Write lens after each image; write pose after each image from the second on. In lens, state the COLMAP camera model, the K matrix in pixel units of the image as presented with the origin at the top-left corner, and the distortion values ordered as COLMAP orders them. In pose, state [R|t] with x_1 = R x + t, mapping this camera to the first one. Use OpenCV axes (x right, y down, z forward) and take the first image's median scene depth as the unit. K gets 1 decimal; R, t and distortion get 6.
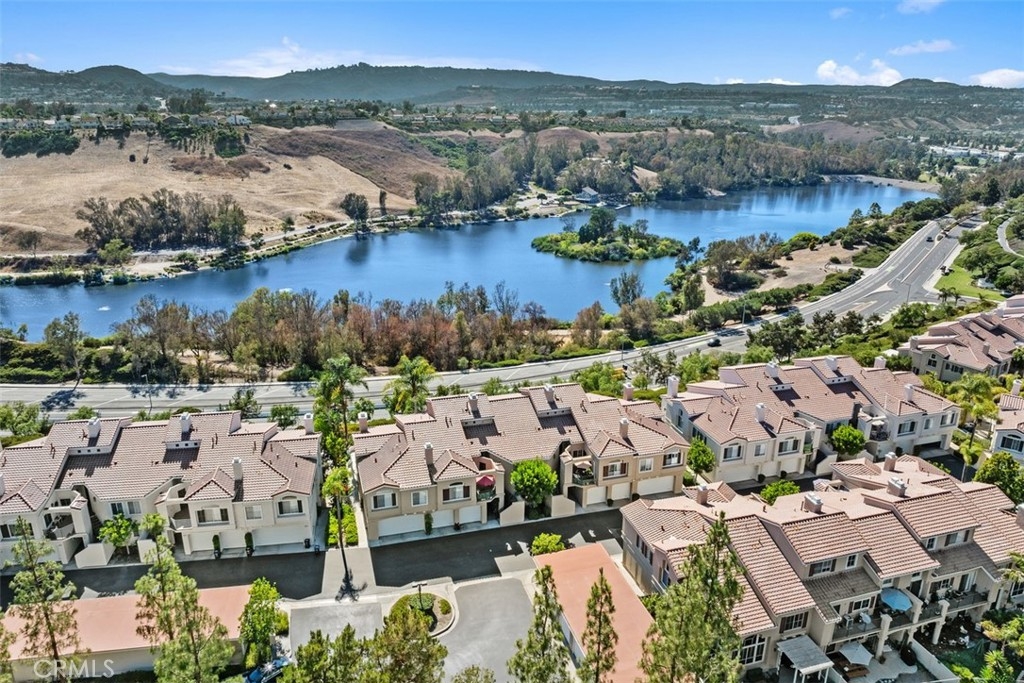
lens RADIAL K [[714.6, 0, 512.0], [0, 714.6, 341.5], [0, 0, 1]] dist [-0.037605, -0.003196]
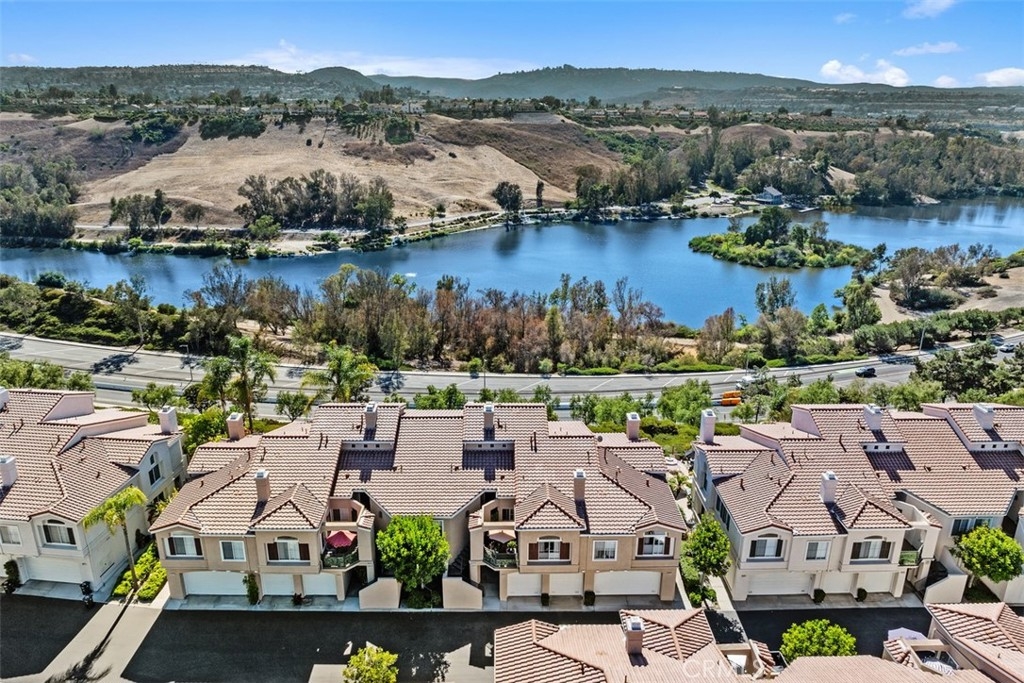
lens RADIAL K [[714.6, 0, 512.0], [0, 714.6, 341.5], [0, 0, 1]] dist [-0.037605, -0.003196]
pose [[0.963616, 0.085468, -0.253256, 0.055645], [-0.086465, 0.996229, 0.007214, -0.000772], [0.252918, 0.014946, 0.967372, 0.084764]]
